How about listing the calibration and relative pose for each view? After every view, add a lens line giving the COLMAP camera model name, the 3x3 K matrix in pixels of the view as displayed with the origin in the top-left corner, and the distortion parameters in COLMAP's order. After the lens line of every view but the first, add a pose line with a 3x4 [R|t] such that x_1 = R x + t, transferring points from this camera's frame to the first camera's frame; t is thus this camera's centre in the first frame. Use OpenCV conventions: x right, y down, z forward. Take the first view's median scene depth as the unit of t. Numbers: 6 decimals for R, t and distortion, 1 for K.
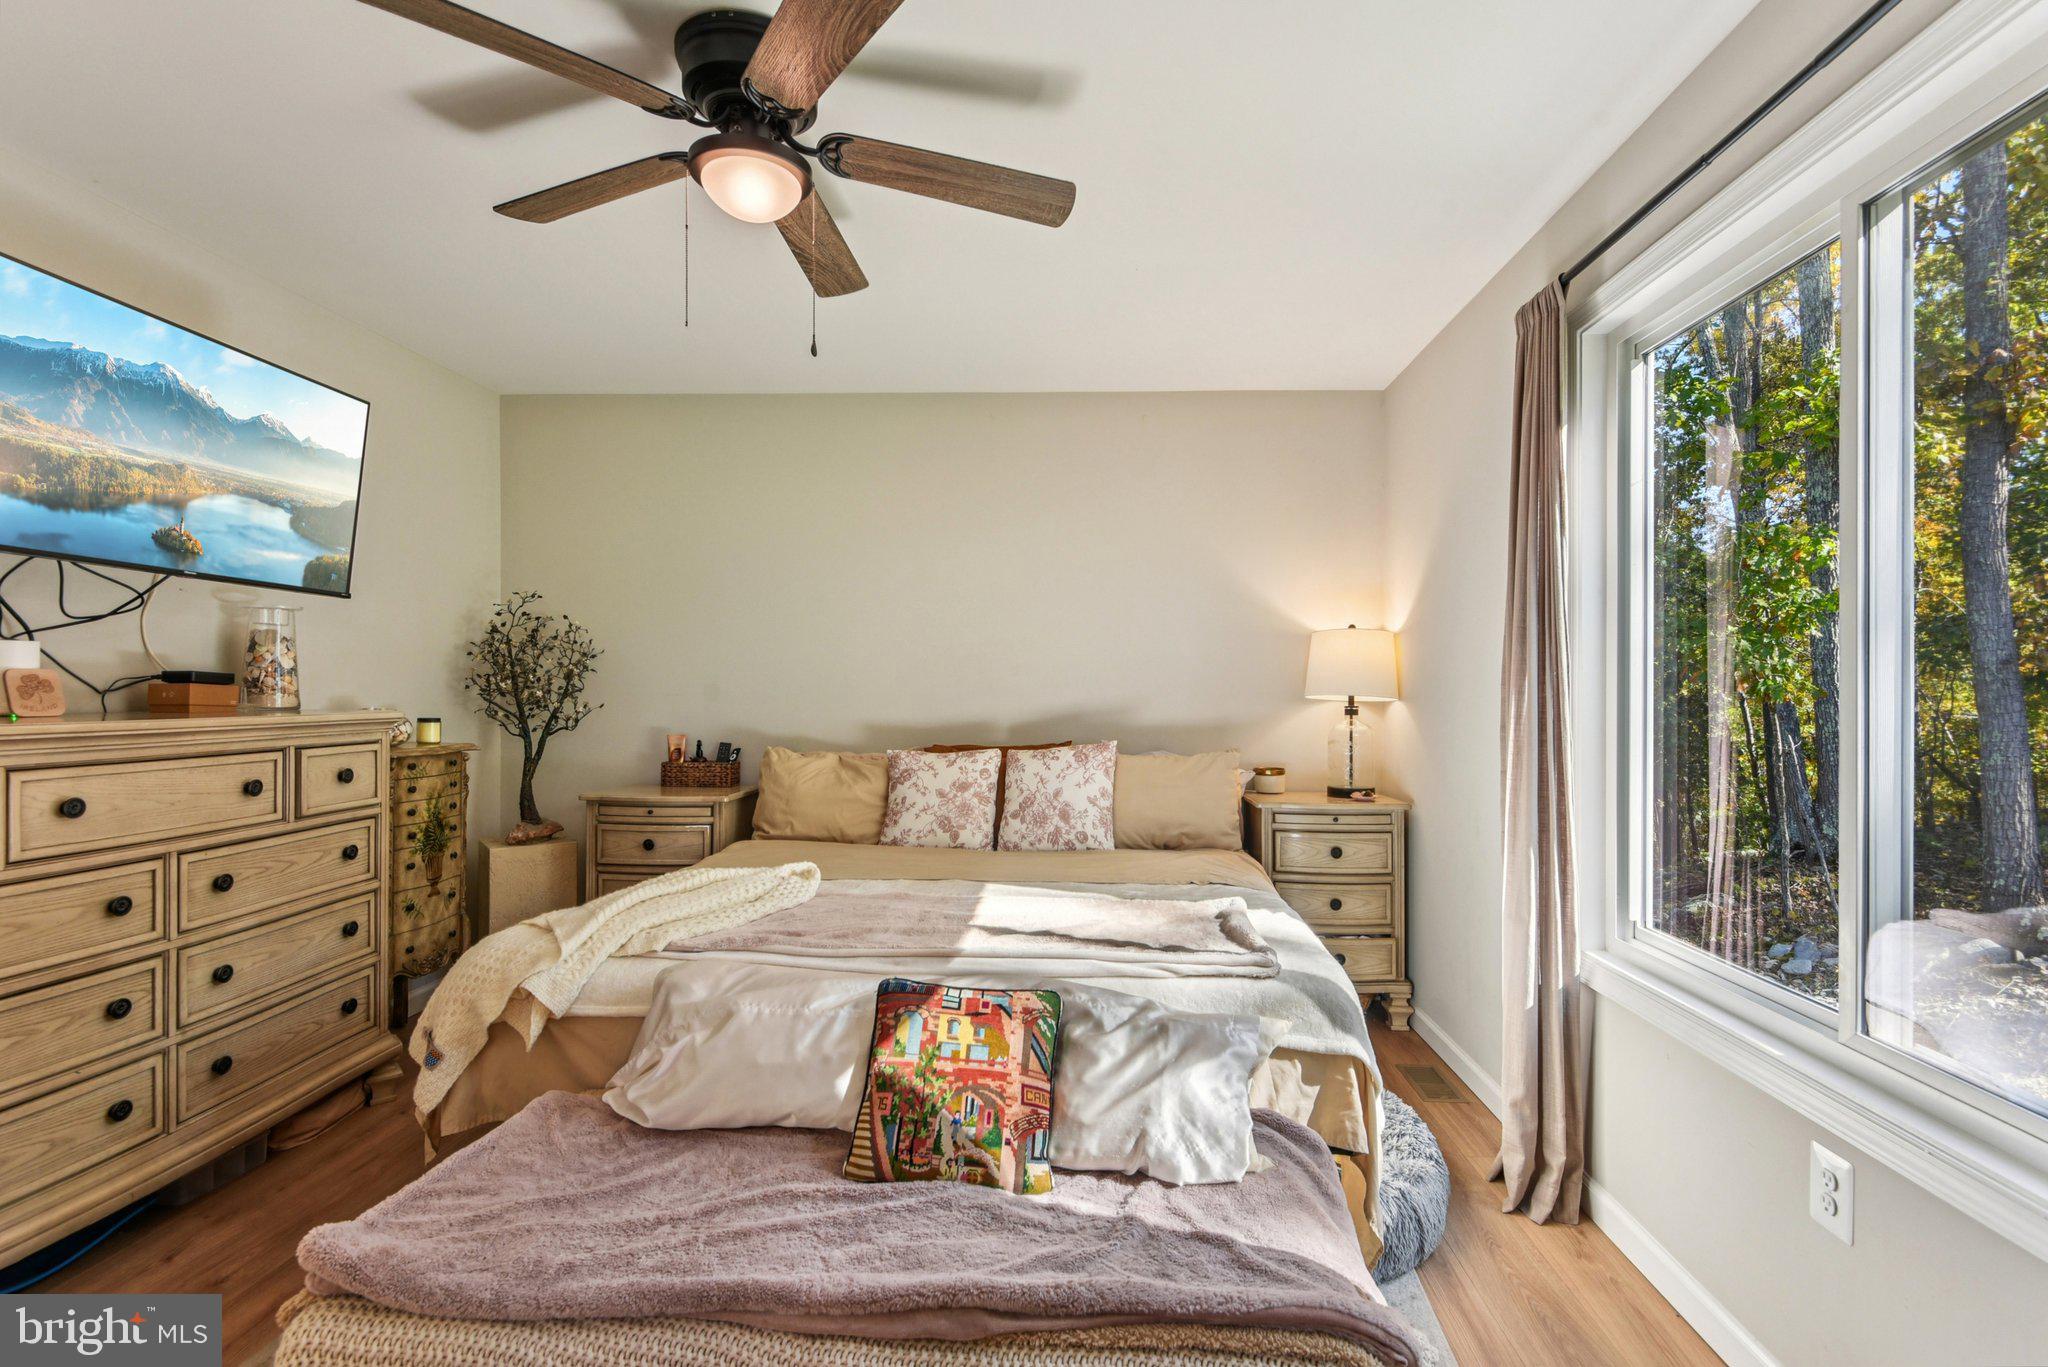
lens RADIAL K [[967.1, 0, 1024.0], [0, 967.1, 683.5], [0, 0, 1]] dist [0.000952, -0.000148]
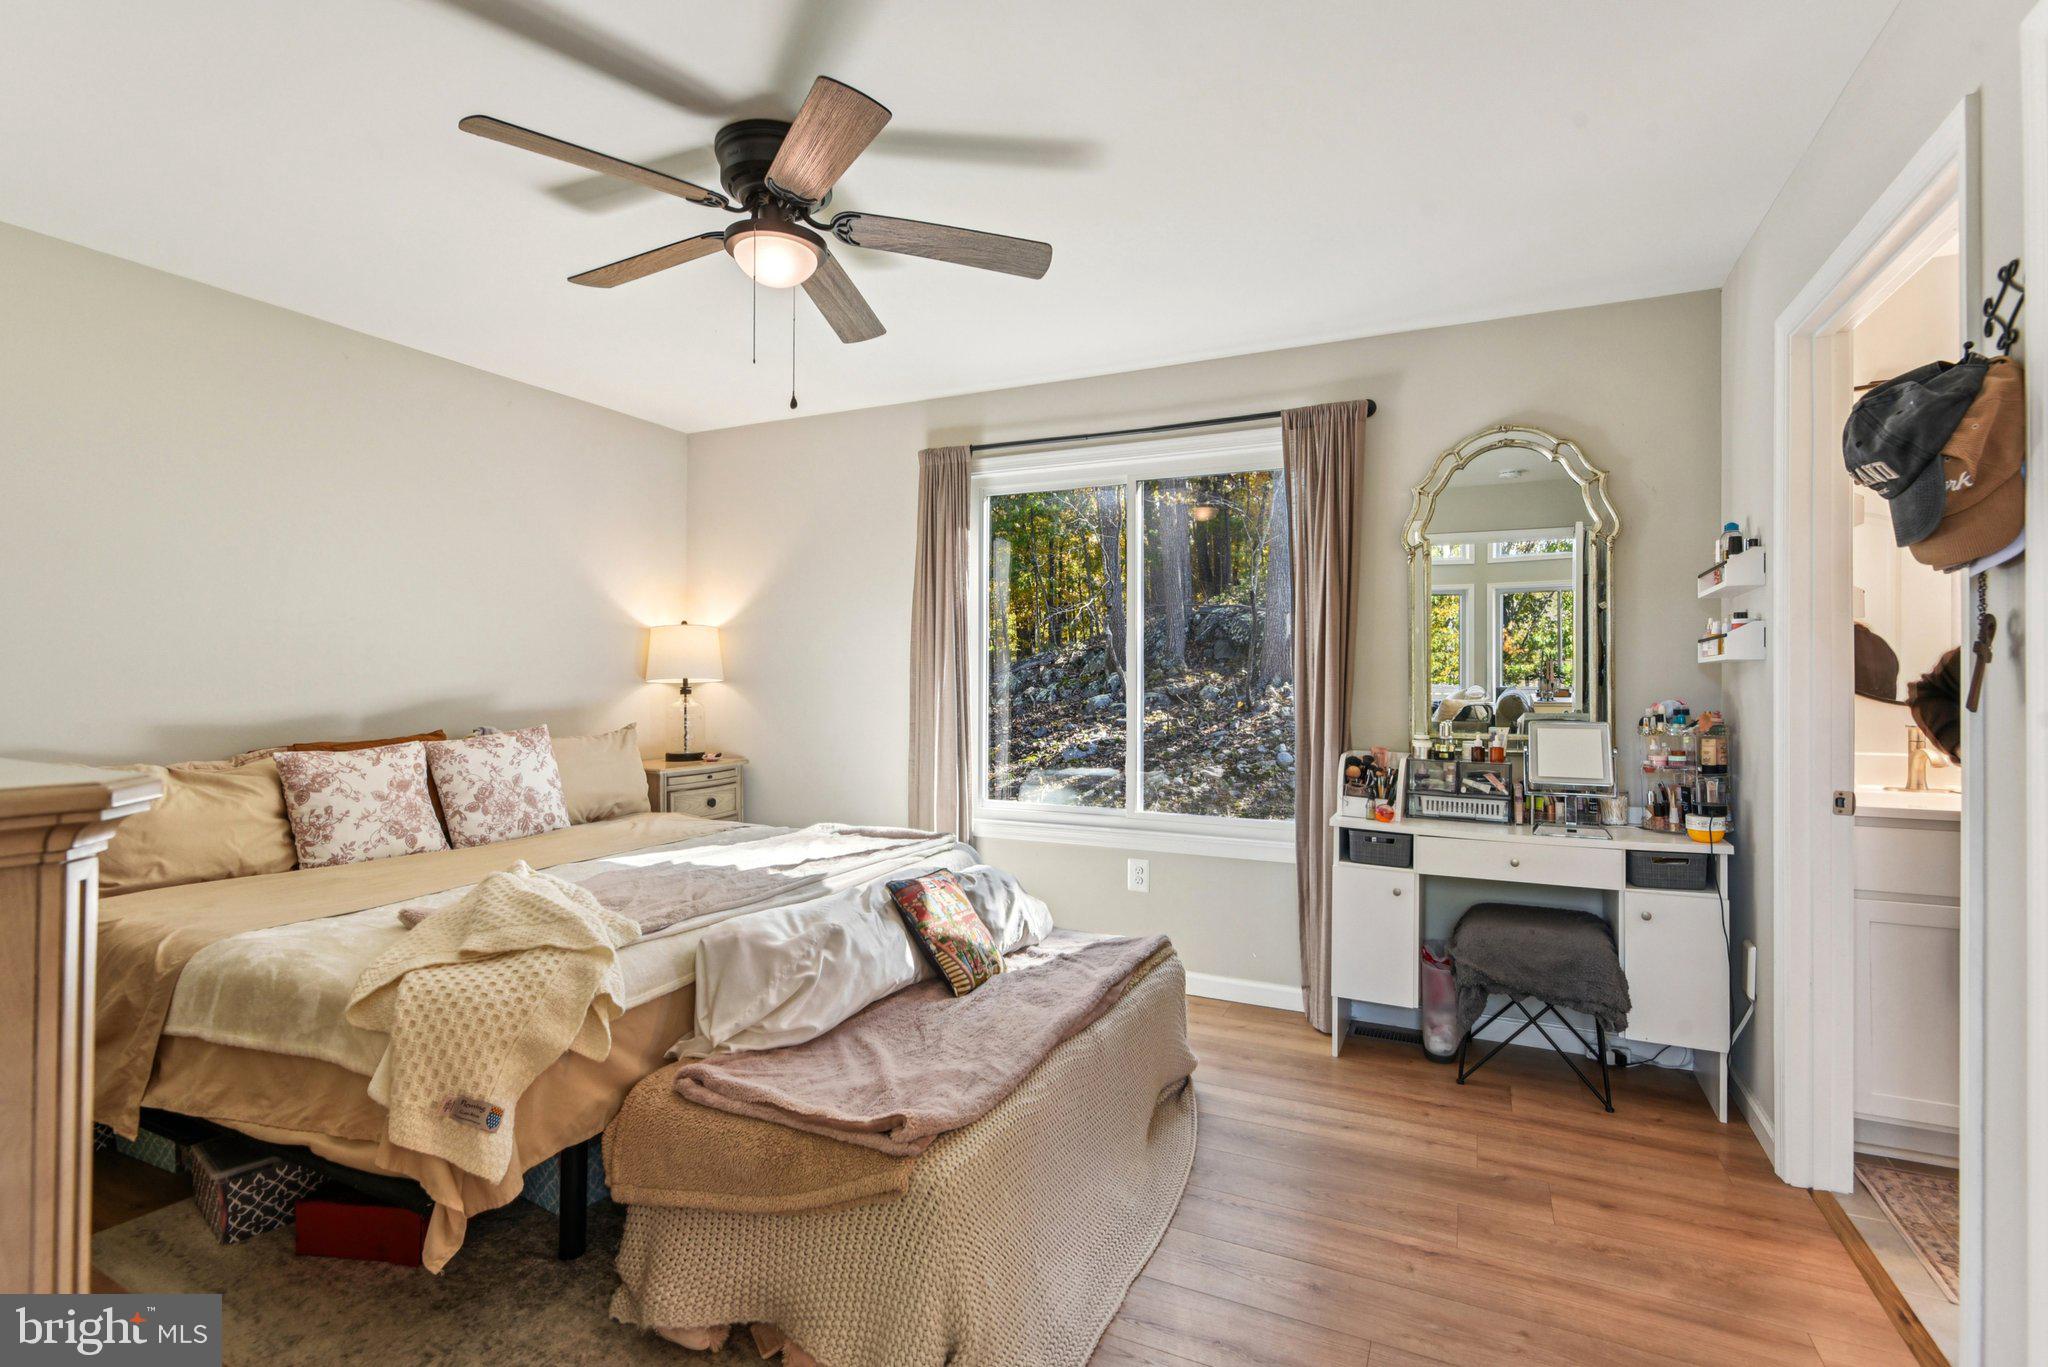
lens RADIAL K [[967.1, 0, 1024.0], [0, 967.1, 683.5], [0, 0, 1]] dist [0.000952, -0.000148]
pose [[0.376387, -0.014577, 0.926348, -0.680457], [-0.008444, 0.999781, 0.019163, -0.008691], [-0.926424, -0.015035, 0.376182, 0.143416]]
